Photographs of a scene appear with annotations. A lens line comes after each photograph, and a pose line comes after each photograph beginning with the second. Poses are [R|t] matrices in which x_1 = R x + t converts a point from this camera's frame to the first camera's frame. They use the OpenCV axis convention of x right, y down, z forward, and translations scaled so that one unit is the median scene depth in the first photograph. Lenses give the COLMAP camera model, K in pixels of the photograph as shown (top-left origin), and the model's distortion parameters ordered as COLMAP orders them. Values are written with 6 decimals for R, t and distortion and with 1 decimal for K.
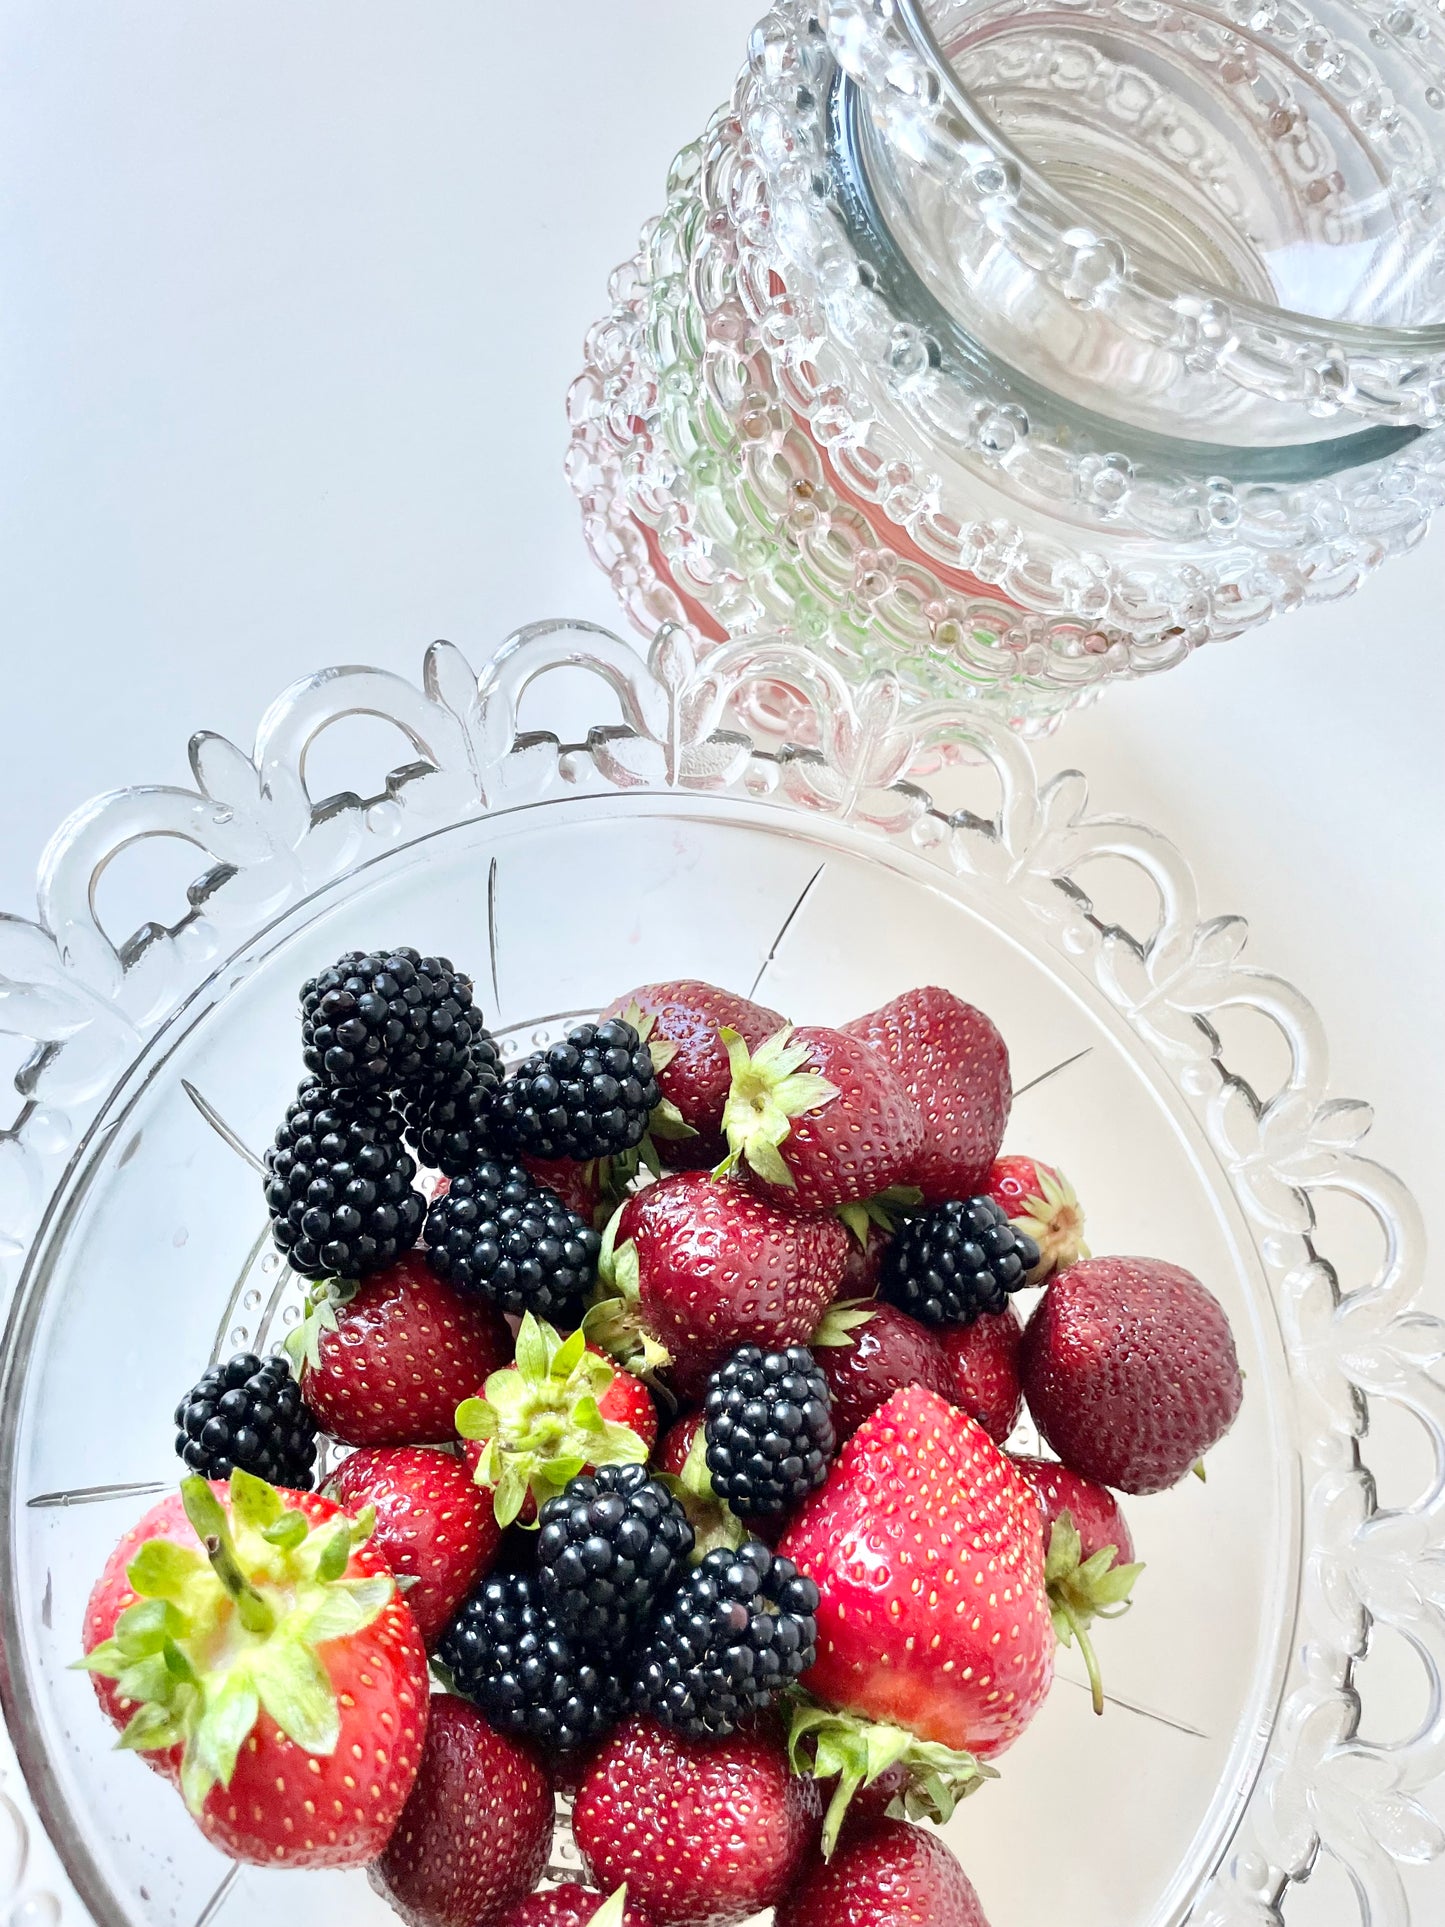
lens RADIAL K [[1493.2, 0, 722.5], [0, 1493.2, 963.5], [0, 0, 1]] dist [0.093254, -0.183122]
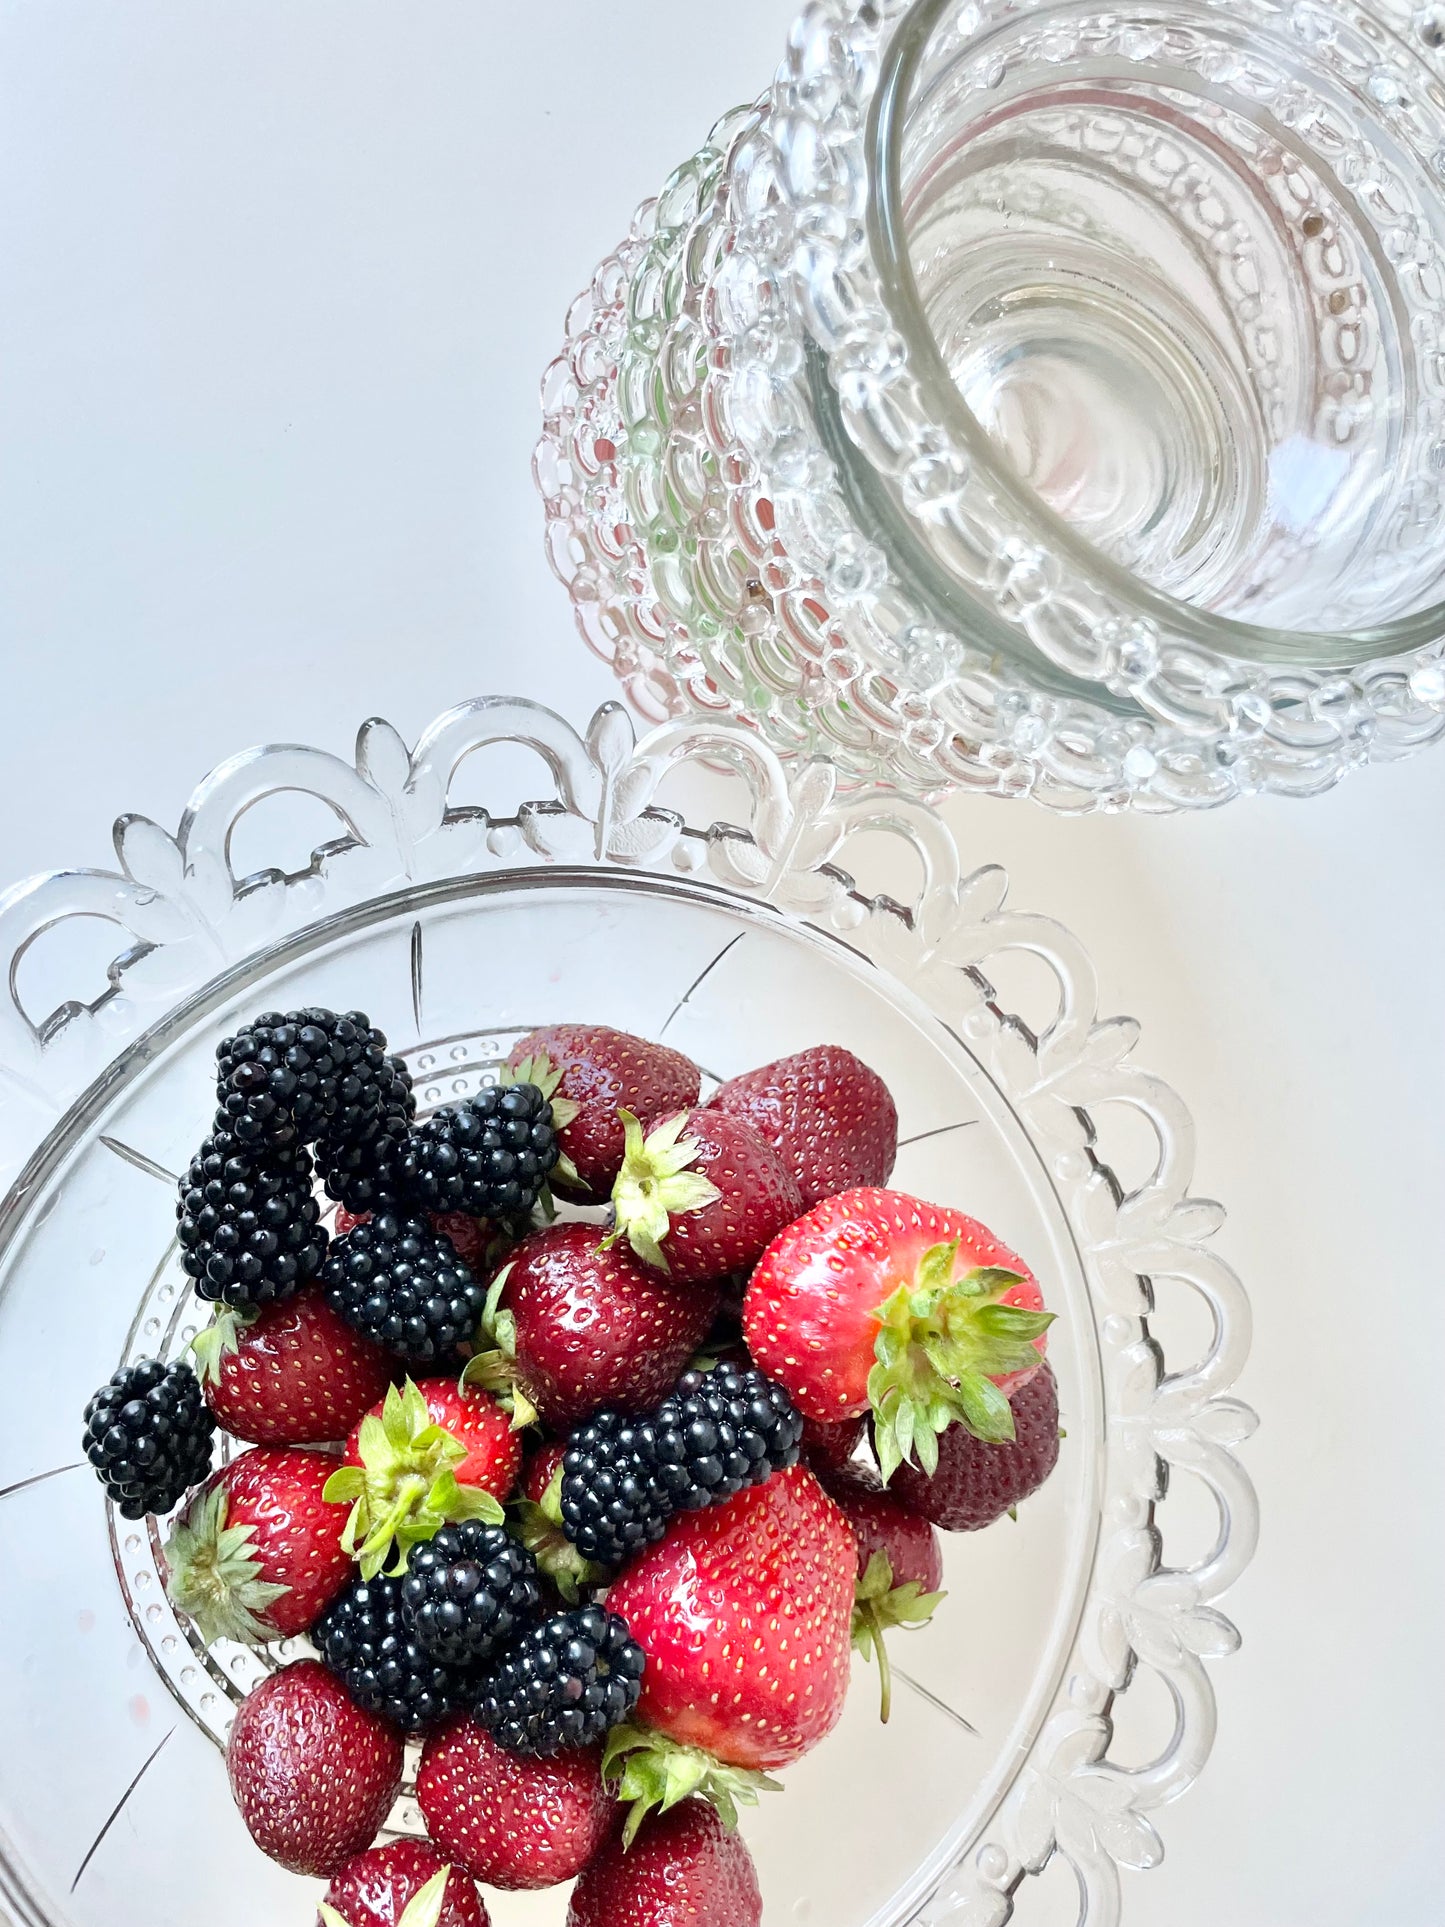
lens RADIAL K [[1493.2, 0, 722.5], [0, 1493.2, 963.5], [0, 0, 1]] dist [0.093254, -0.183122]
pose [[0.993820, 0.108810, 0.021973, 0.038881], [-0.111004, 0.972834, 0.203157, -0.292720], [0.000729, -0.204341, 0.978900, -0.012003]]
